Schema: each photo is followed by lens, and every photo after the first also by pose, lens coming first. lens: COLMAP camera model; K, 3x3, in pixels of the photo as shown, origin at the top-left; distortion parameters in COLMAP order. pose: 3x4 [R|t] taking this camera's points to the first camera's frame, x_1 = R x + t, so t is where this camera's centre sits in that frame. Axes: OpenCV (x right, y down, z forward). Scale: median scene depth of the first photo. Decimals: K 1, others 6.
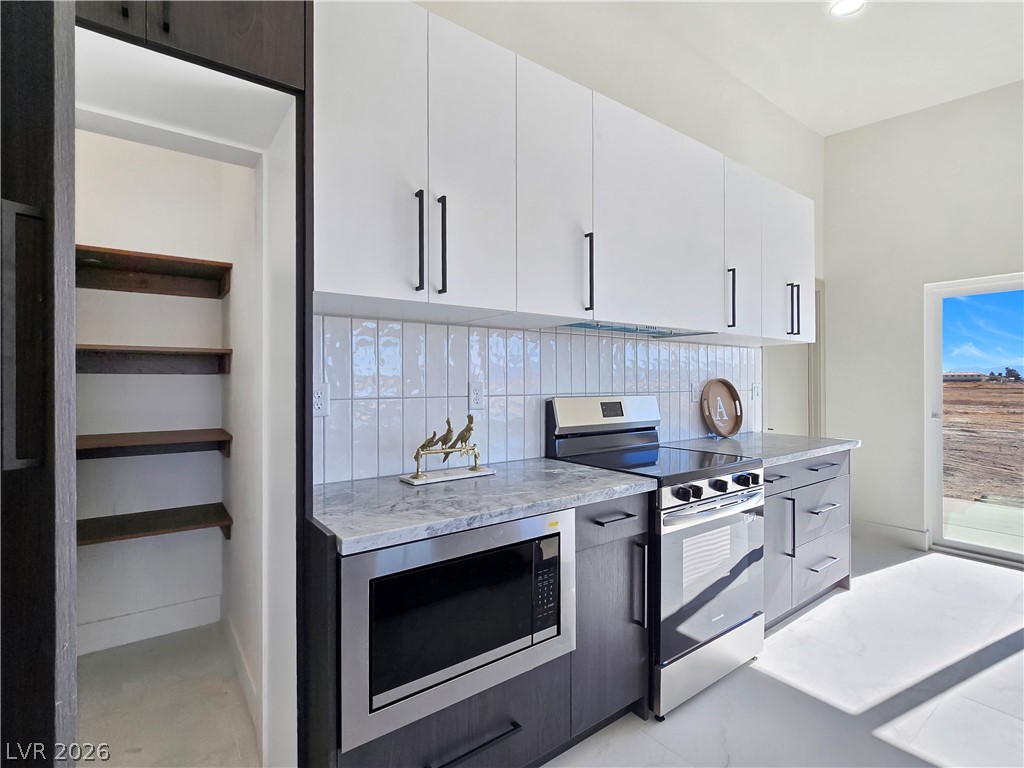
lens RADIAL K [[492.2, 0, 508.9], [0, 492.2, 381.4], [0, 0, 1]] dist [-0.001449, -0.000455]
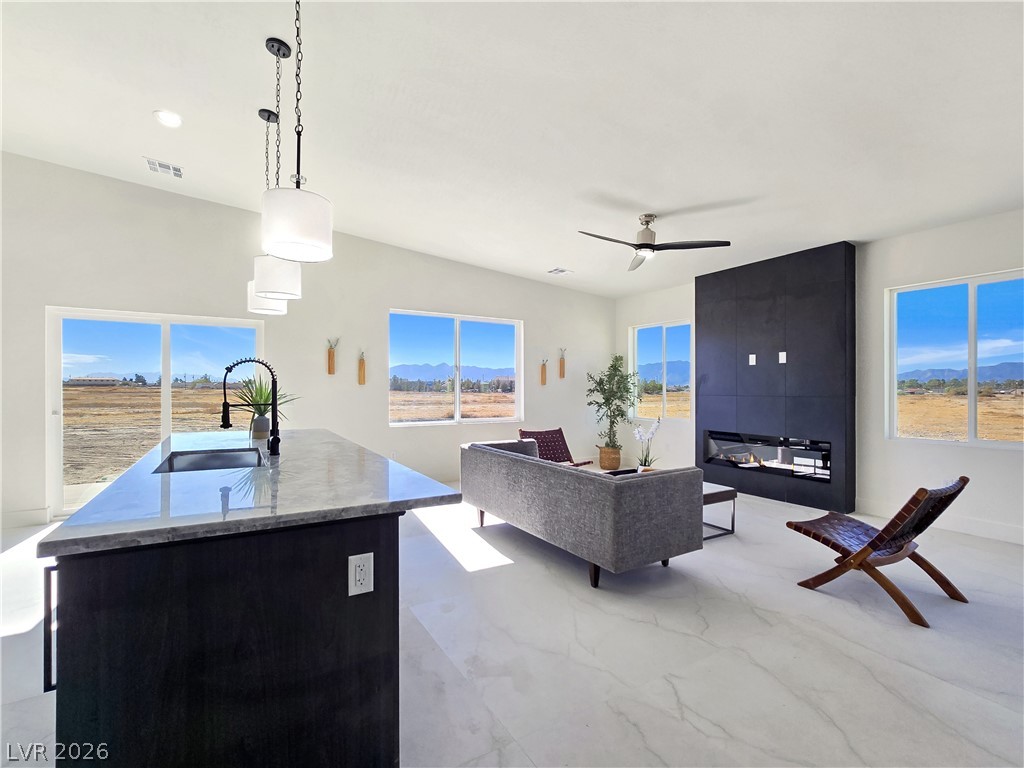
lens RADIAL K [[480.4, 0, 516.4], [0, 480.4, 391.0], [0, 0, 1]] dist [-0.001474, 0.000015]
pose [[0.110763, -0.006198, 0.993827, -0.357171], [-0.004778, 0.999966, 0.006769, 0.000509], [-0.993835, -0.005498, 0.110730, -0.500086]]
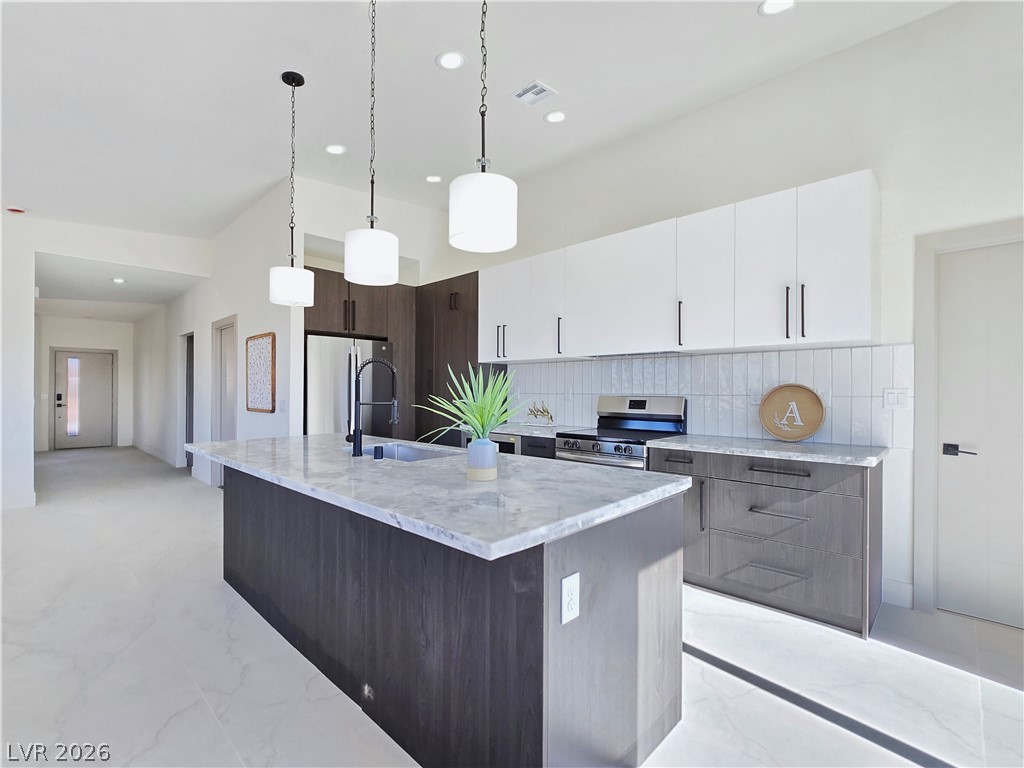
lens RADIAL K [[480.4, 0, 516.4], [0, 480.4, 391.0], [0, 0, 1]] dist [-0.001474, 0.000015]
pose [[0.166229, 0.001445, -0.986086, 1.889055], [-0.002994, 0.999995, 0.000960, 0.014522], [0.986083, 0.002793, 0.166233, 0.397297]]
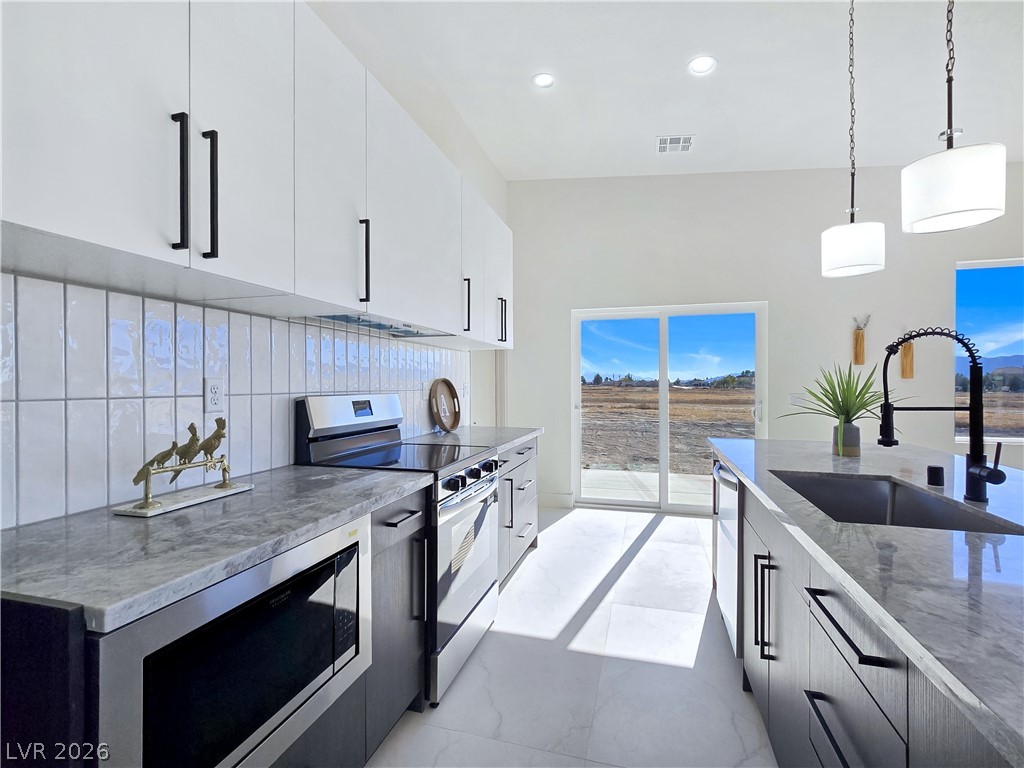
lens RADIAL K [[483.8, 0, 508.6], [0, 483.8, 386.1], [0, 0, 1]] dist [-0.000344, -0.000878]
pose [[0.796789, -0.001722, 0.604256, -0.150429], [-0.000395, 0.999994, 0.003372, 0.011546], [-0.604258, -0.002925, 0.796783, 0.083699]]
